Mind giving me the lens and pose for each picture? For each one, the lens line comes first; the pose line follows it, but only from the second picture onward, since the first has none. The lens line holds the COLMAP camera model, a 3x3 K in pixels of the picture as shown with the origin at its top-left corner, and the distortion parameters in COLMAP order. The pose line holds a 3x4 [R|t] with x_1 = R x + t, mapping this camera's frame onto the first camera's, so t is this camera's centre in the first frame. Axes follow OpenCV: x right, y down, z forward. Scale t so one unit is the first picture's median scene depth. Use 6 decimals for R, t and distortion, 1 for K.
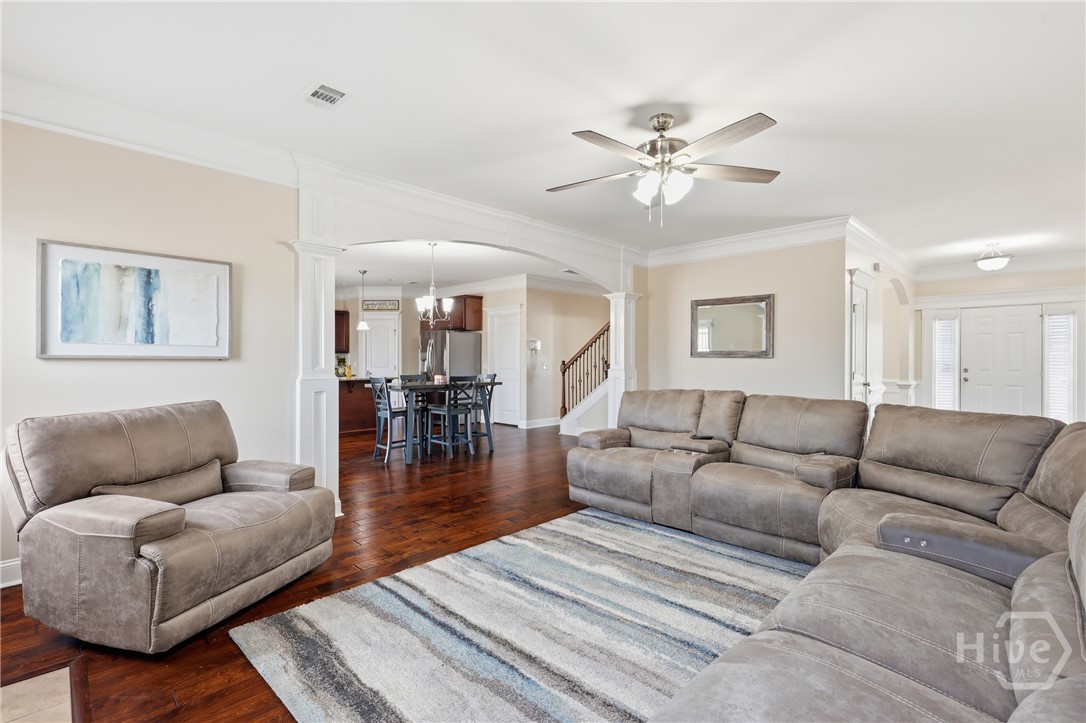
lens RADIAL K [[495.2, 0, 543.0], [0, 495.2, 361.5], [0, 0, 1]] dist [0.002854, 0.000346]
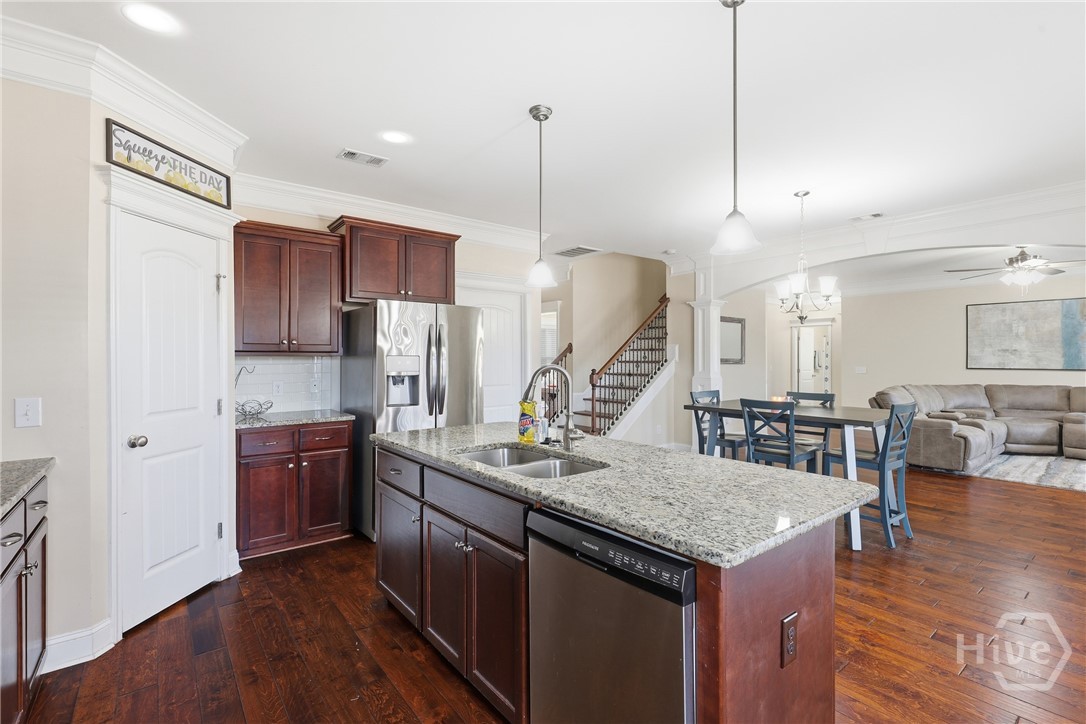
lens RADIAL K [[495.2, 0, 543.0], [0, 495.2, 362.0], [0, 0, 1]] dist [0.002854, 0.000346]
pose [[0.119775, -0.008979, 0.992760, -1.997539], [0.003631, 0.999956, 0.008606, -0.051534], [-0.992794, 0.002574, 0.119802, 2.762490]]
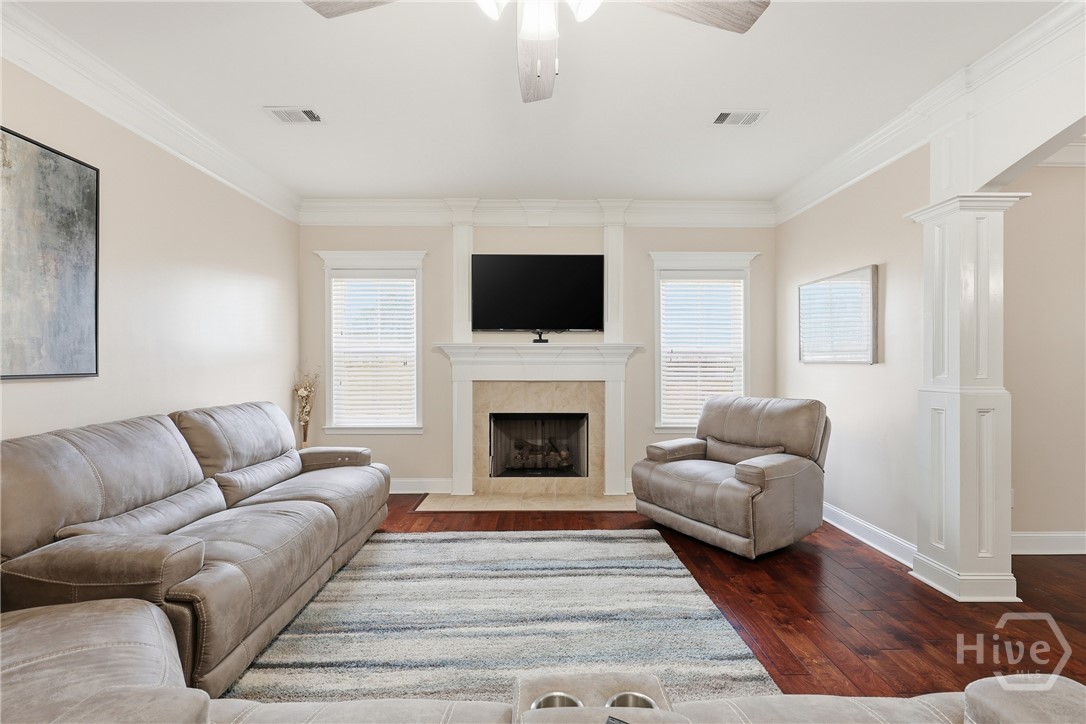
lens RADIAL K [[495.2, 0, 543.0], [0, 495.2, 362.0], [0, 0, 1]] dist [0.002854, 0.000346]
pose [[-0.697115, -0.002713, -0.716954, 0.598420], [-0.002209, 0.999996, -0.001636, -0.004937], [0.716956, 0.000443, -0.697119, 1.404784]]
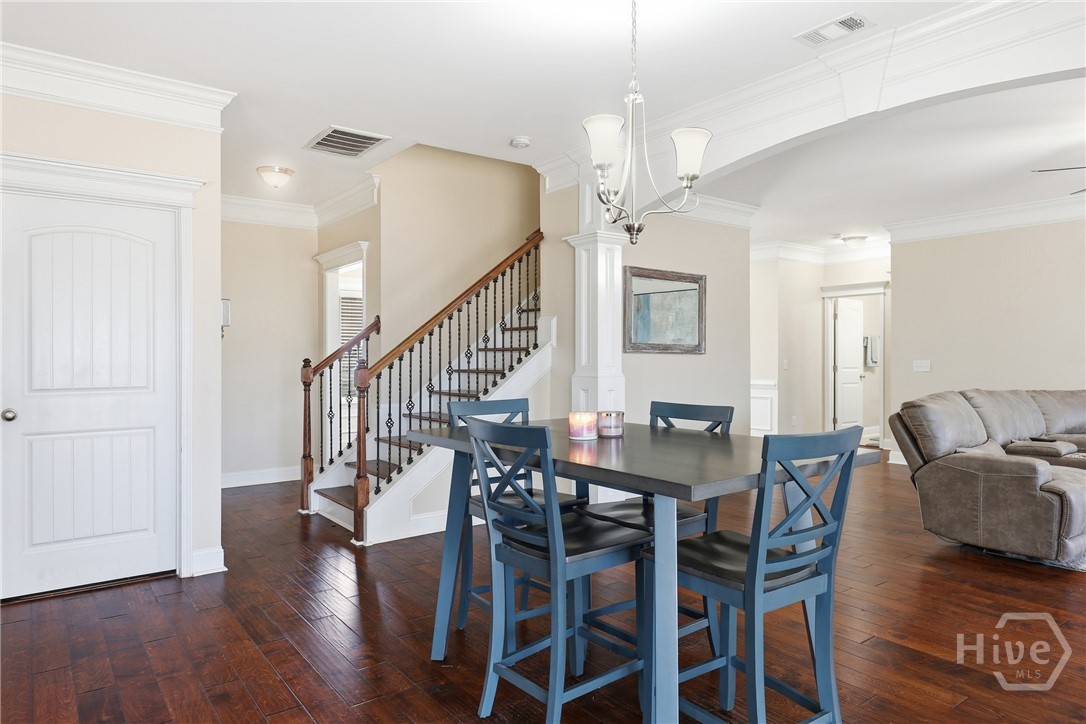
lens RADIAL K [[674.4, 0, 543.0], [0, 674.4, 362.0], [0, 0, 1]] dist [0.001155, -0.002072]
pose [[0.138235, -0.008371, 0.990364, -1.329466], [0.003497, 0.999962, 0.007965, -0.006106], [-0.990393, 0.002362, 0.138259, 2.186745]]
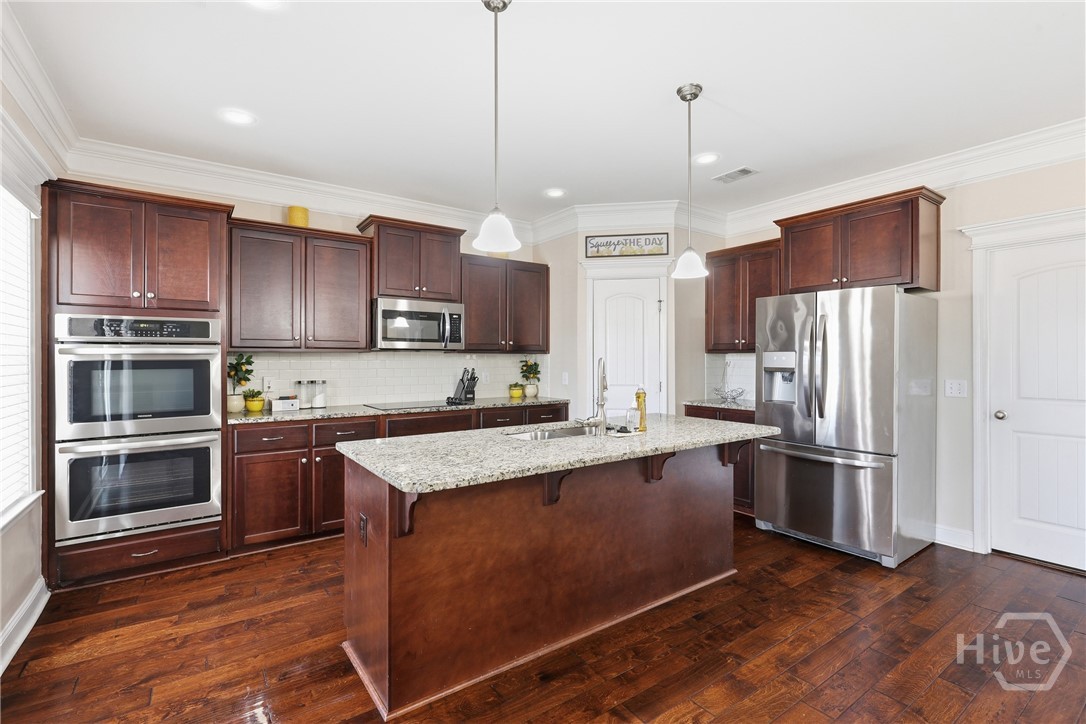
lens RADIAL K [[495.2, 0, 543.0], [0, 495.2, 362.0], [0, 0, 1]] dist [0.002854, 0.000346]
pose [[0.985383, -0.002153, -0.170341, -1.162904], [0.002830, 0.999989, 0.003731, -0.037529], [0.170331, -0.004159, 0.985378, 1.951336]]
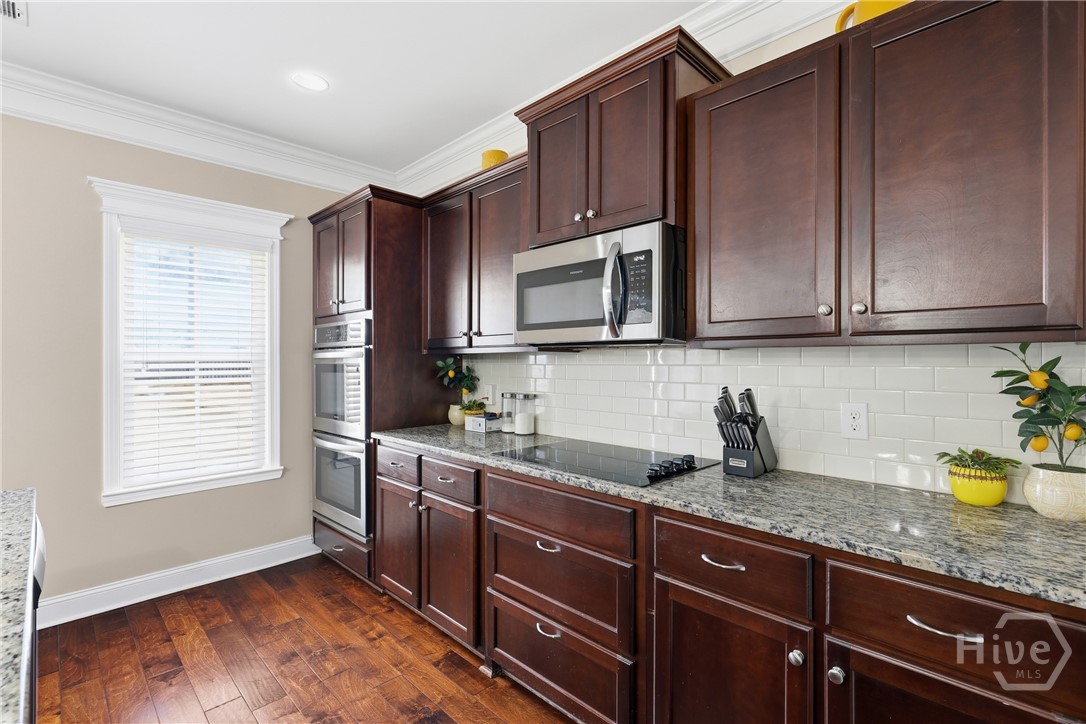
lens RADIAL K [[495.2, 0, 543.0], [0, 495.2, 362.0], [0, 0, 1]] dist [0.002854, 0.000346]
pose [[0.000993, -0.001524, -0.999998, -1.075562], [-0.000392, 0.999999, -0.001525, -0.042417], [0.999999, 0.000394, 0.000992, 3.229140]]
